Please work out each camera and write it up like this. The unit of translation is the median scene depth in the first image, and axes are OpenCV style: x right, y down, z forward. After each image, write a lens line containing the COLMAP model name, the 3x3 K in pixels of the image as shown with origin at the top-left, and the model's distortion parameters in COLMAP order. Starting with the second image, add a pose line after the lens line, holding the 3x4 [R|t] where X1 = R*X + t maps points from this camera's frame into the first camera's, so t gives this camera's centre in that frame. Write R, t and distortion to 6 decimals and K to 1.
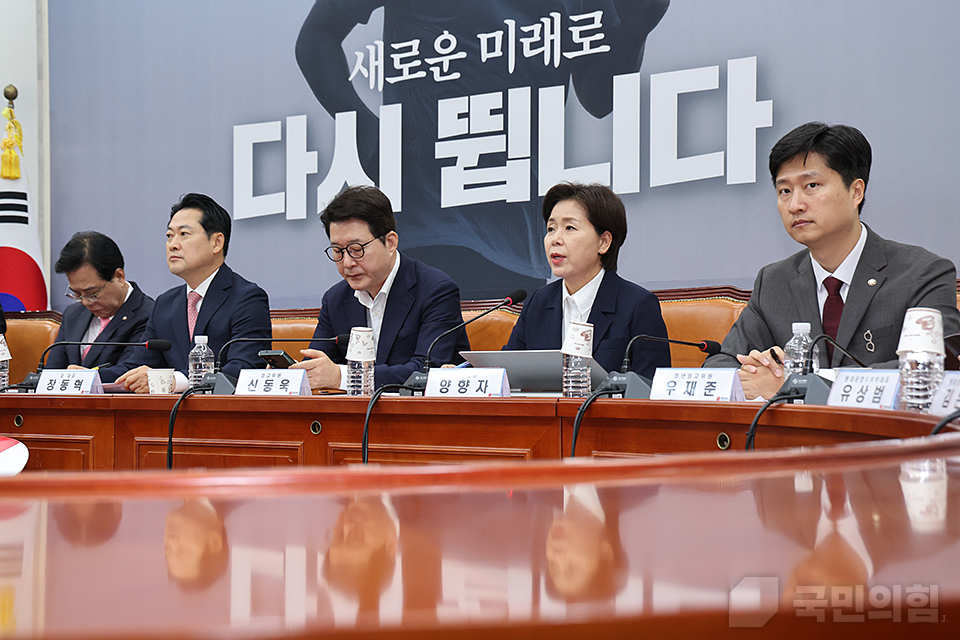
lens RADIAL K [[1373.3, 0, 479.1], [0, 1373.3, 317.7], [0, 0, 1]] dist [0.208062, 0.000000]
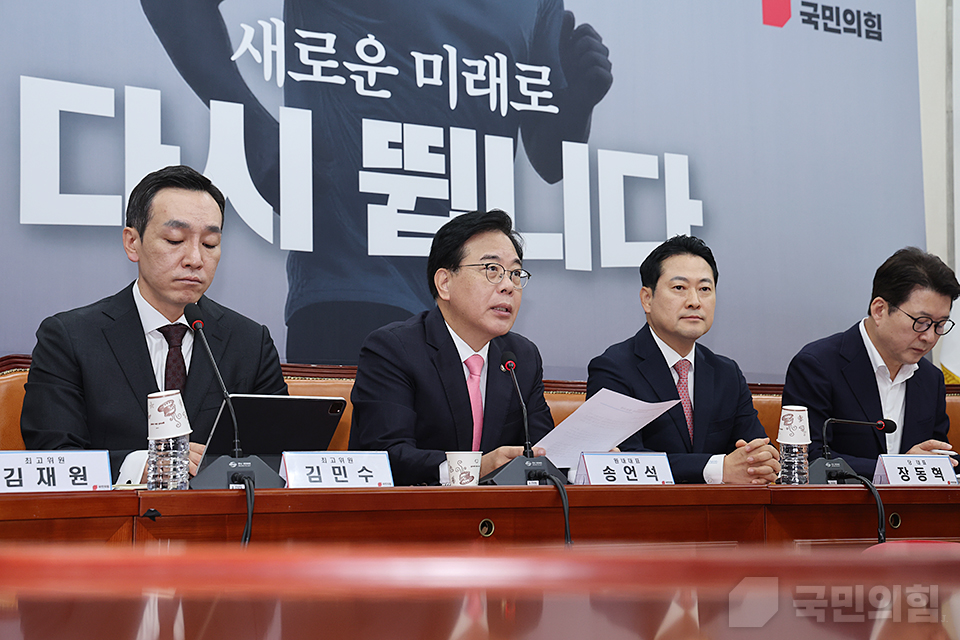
lens RADIAL K [[1628.1, 0, 488.4], [0, 1628.1, 323.3], [0, 0, 1]] dist [0.240276, 0.000000]
pose [[0.444129, 0.078091, 0.892553, -0.844753], [-0.028610, 0.996922, -0.072987, 0.025781], [-0.895506, 0.006879, 0.444997, 0.534816]]
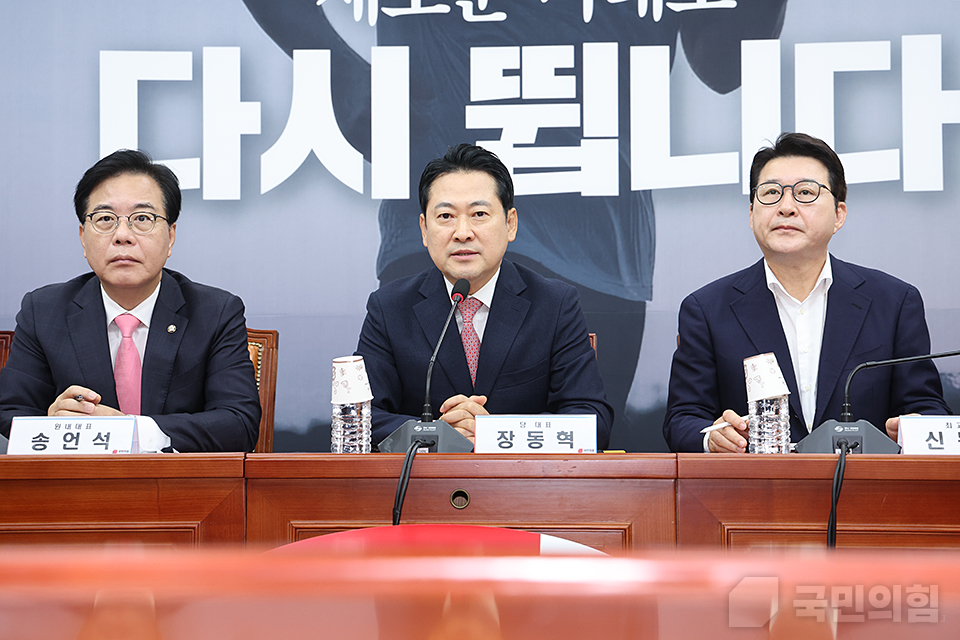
lens RADIAL K [[1628.1, 0, 485.6], [0, 1628.1, 332.0], [0, 0, 1]] dist [0.240276, 0.000000]
pose [[0.872995, 0.029804, 0.486818, -0.445490], [-0.018035, 0.999421, -0.028845, 0.015189], [-0.487396, 0.016401, 0.873027, 0.260566]]
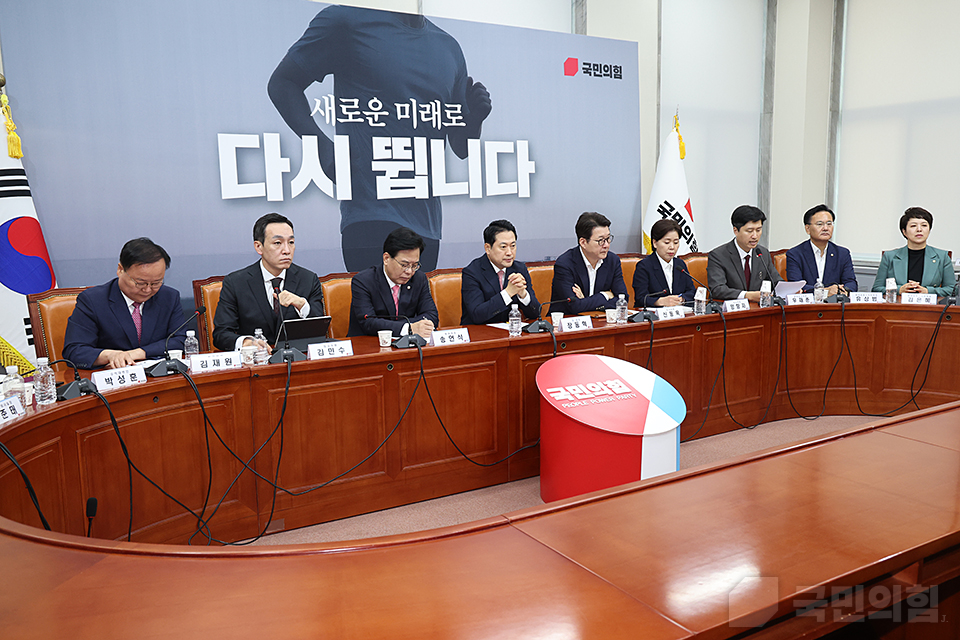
lens RADIAL K [[825.2, 0, 507.6], [0, 825.2, 321.8], [0, 0, 1]] dist [-0.031183, 0.059095]
pose [[0.435696, -0.127953, 0.890953, -0.938641], [-0.016237, 0.988566, 0.149911, -0.087579], [-0.899948, -0.079782, 0.428636, 0.390783]]
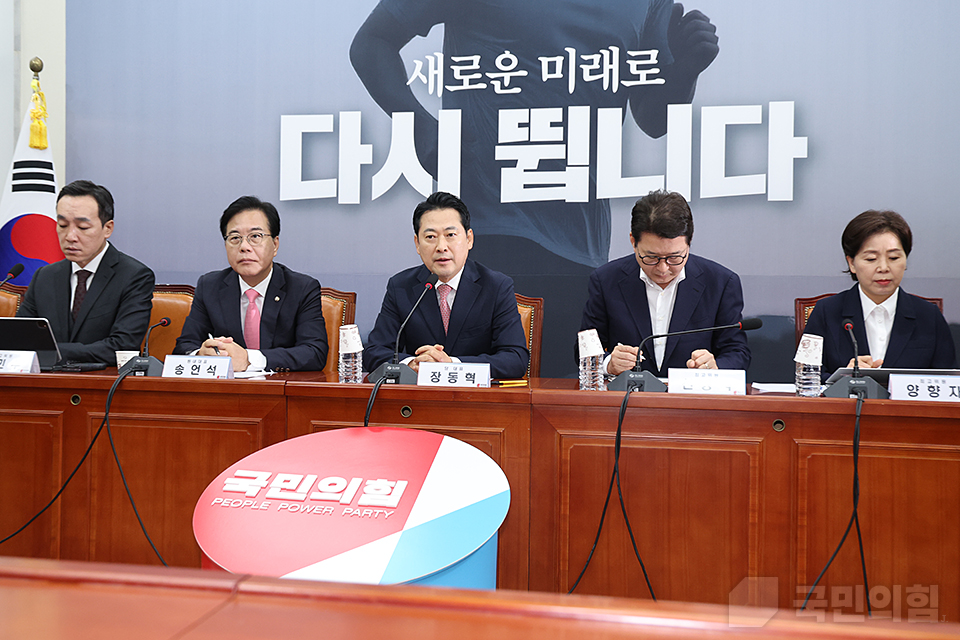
lens RADIAL K [[1060.7, 0, 471.7], [0, 1060.7, 315.1], [0, 0, 1]] dist [0.050588, 0.000000]
pose [[0.931925, 0.013340, 0.362405, -0.383117], [-0.030053, 0.998727, 0.040519, -0.020984], [-0.361403, -0.048652, 0.931139, 0.170851]]
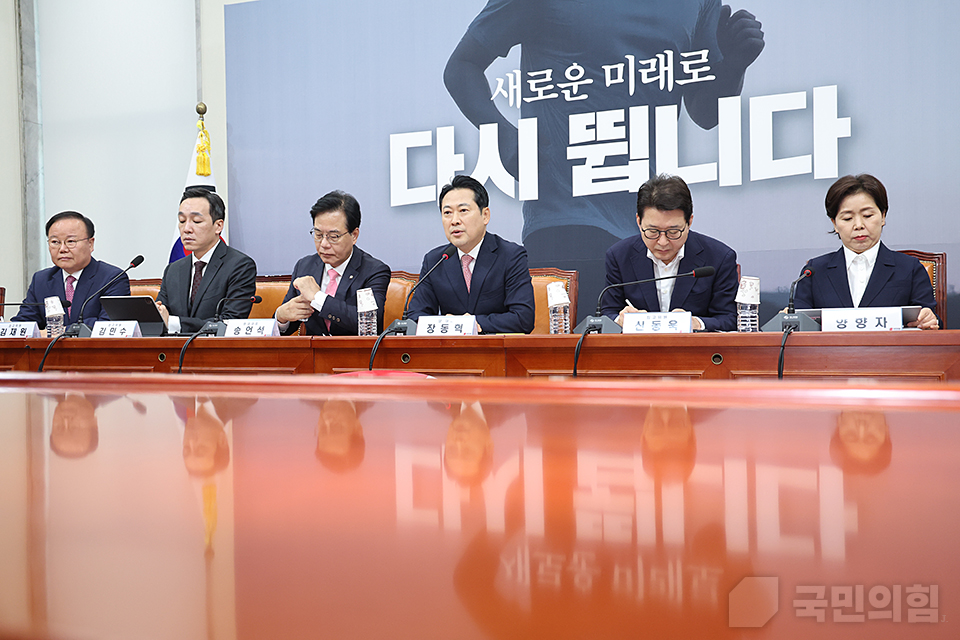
lens RADIAL K [[938.4, 0, 487.9], [0, 938.4, 320.4], [0, 0, 1]] dist [0.047767, 0.000000]
pose [[0.986223, -0.010749, 0.165072, -0.263831], [0.005820, 0.999523, 0.030317, 0.011243], [-0.165319, -0.028939, 0.985815, 0.123010]]
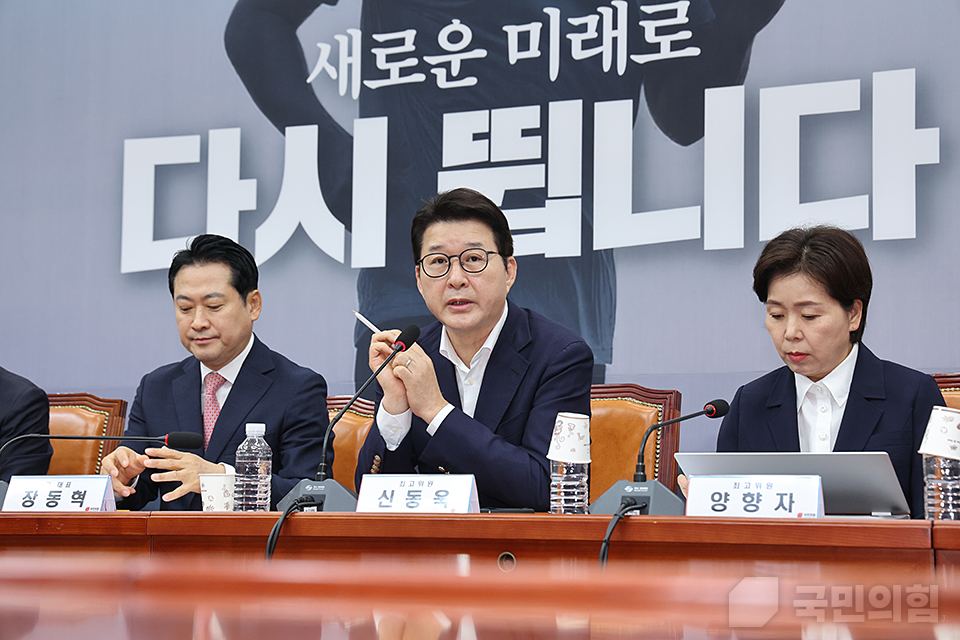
lens RADIAL K [[1832.9, 0, 477.5], [0, 1832.9, 324.3], [0, 0, 1]] dist [0.321717, 0.000000]
pose [[0.988192, 0.025809, 0.151034, -0.158267], [-0.016443, 0.997882, -0.062933, 0.012148], [-0.152338, 0.059707, 0.986523, 0.059272]]
